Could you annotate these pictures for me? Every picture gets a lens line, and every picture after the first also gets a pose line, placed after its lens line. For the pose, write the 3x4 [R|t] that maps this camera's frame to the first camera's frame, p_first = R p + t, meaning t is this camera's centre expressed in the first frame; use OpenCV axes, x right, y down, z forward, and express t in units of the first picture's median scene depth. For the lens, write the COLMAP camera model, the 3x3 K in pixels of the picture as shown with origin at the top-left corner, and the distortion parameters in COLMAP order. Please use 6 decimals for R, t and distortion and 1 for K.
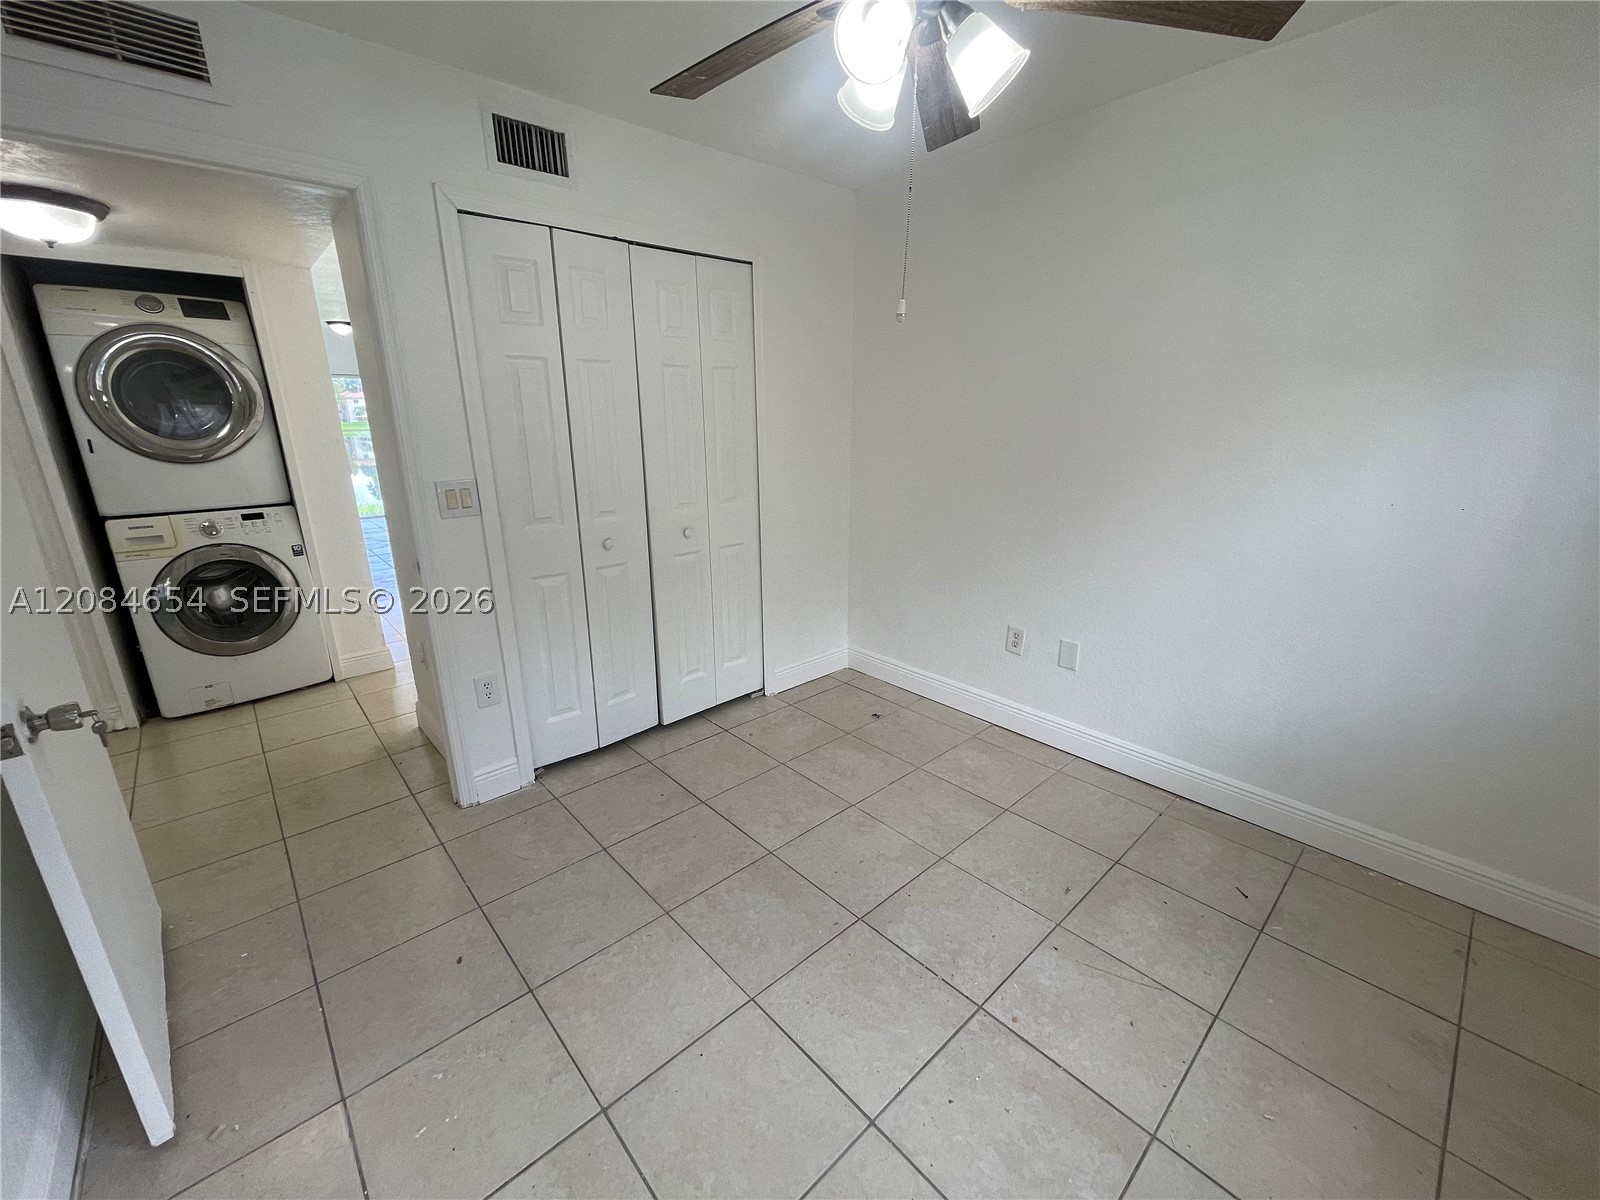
lens RADIAL K [[643.1, 0, 784.1], [0, 643.1, 602.2], [0, 0, 1]] dist [0.002629, -0.000742]
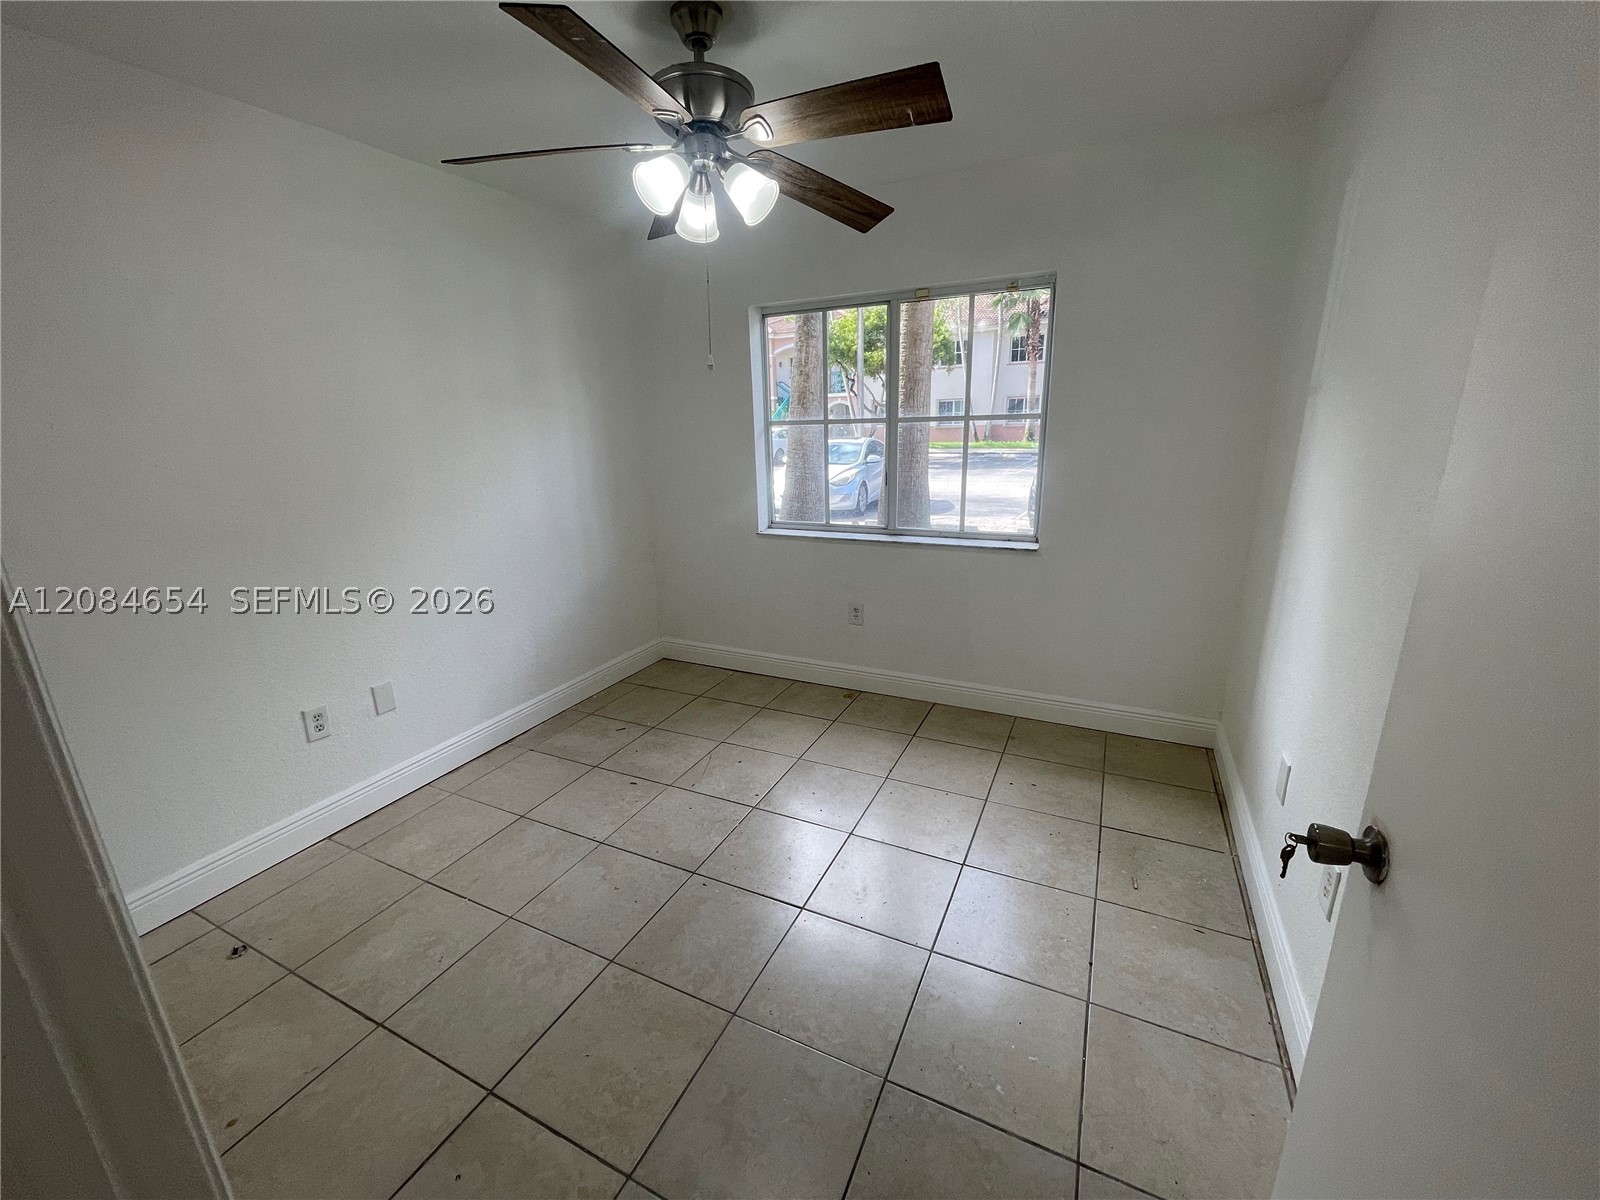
lens RADIAL K [[643.1, 0, 809.0], [0, 643.1, 610.0], [0, 0, 1]] dist [0.002629, -0.000742]
pose [[-0.387179, -0.246761, 0.888370, -0.705074], [0.294654, 0.879877, 0.372822, -0.231966], [-0.873654, 0.406111, -0.267960, 0.769823]]
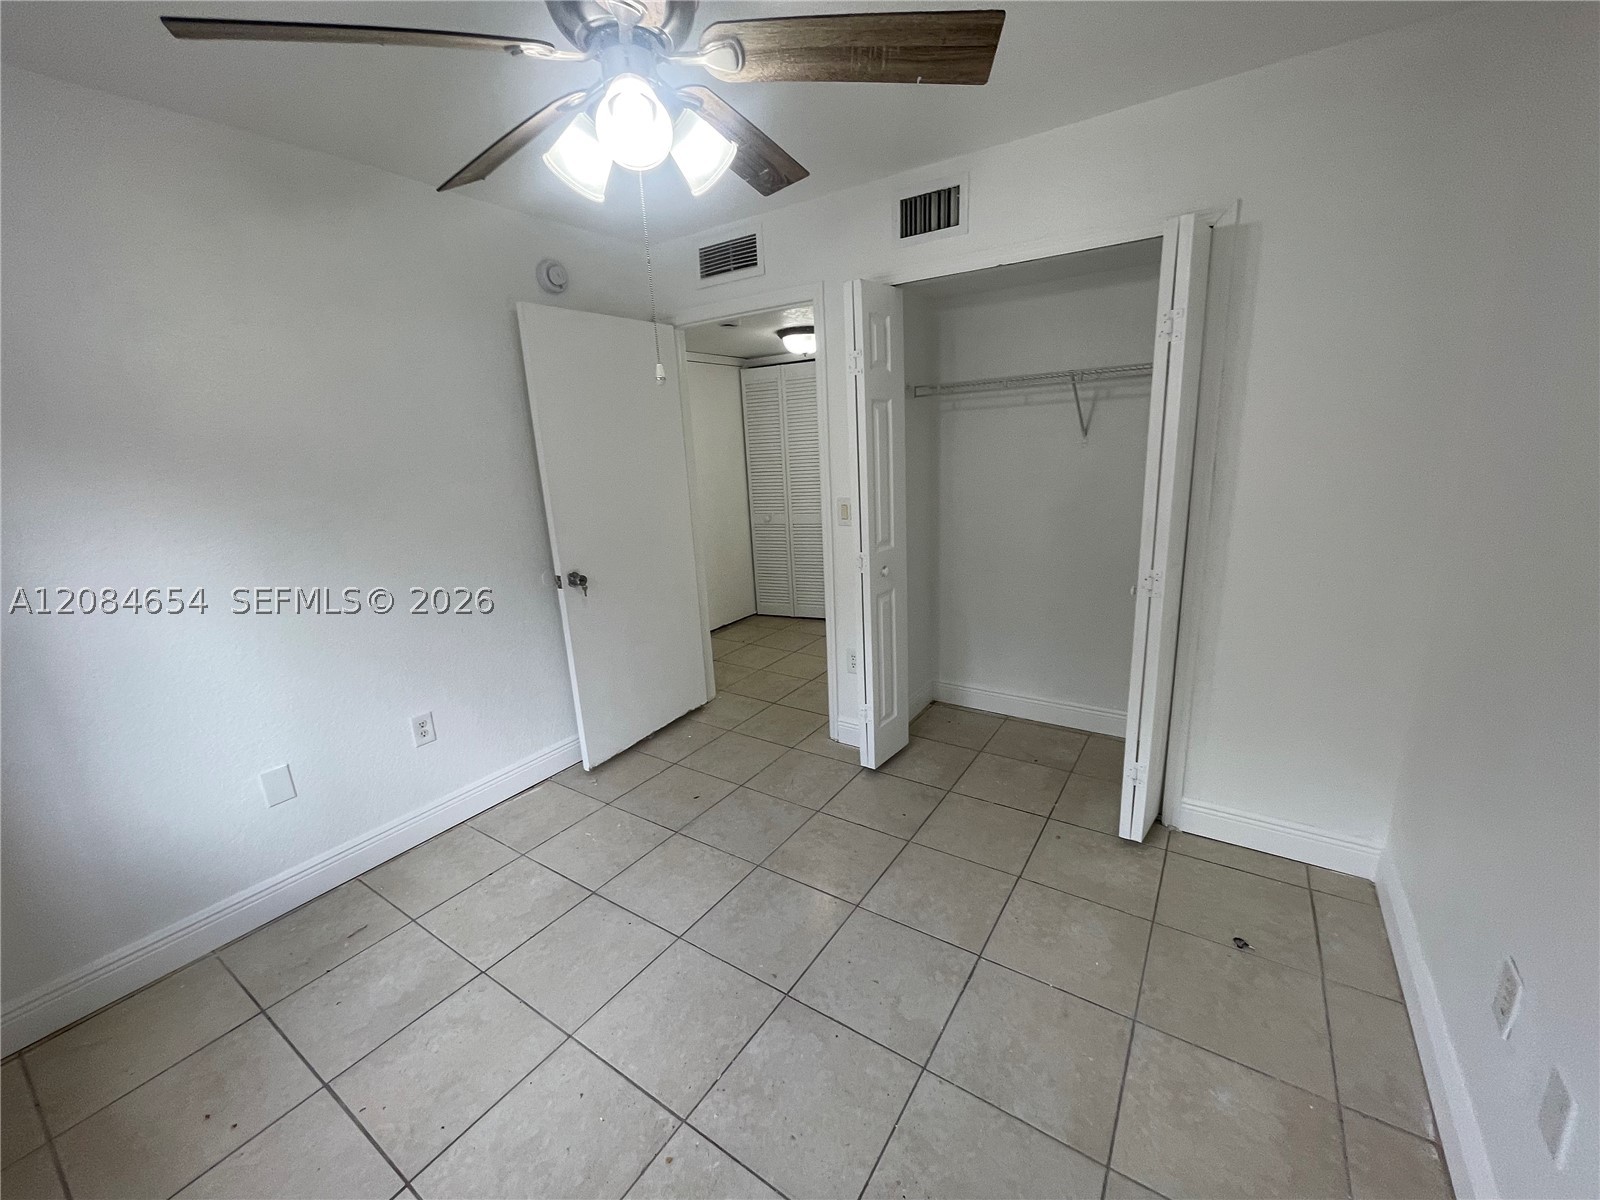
lens RADIAL K [[643.1, 0, 803.1], [0, 643.1, 598.4], [0, 0, 1]] dist [0.002629, -0.000742]
pose [[0.256334, 0.230169, -0.938784, 0.710255], [-0.233427, 0.957229, 0.170954, -0.183322], [0.937979, 0.175316, 0.299098, 0.526425]]
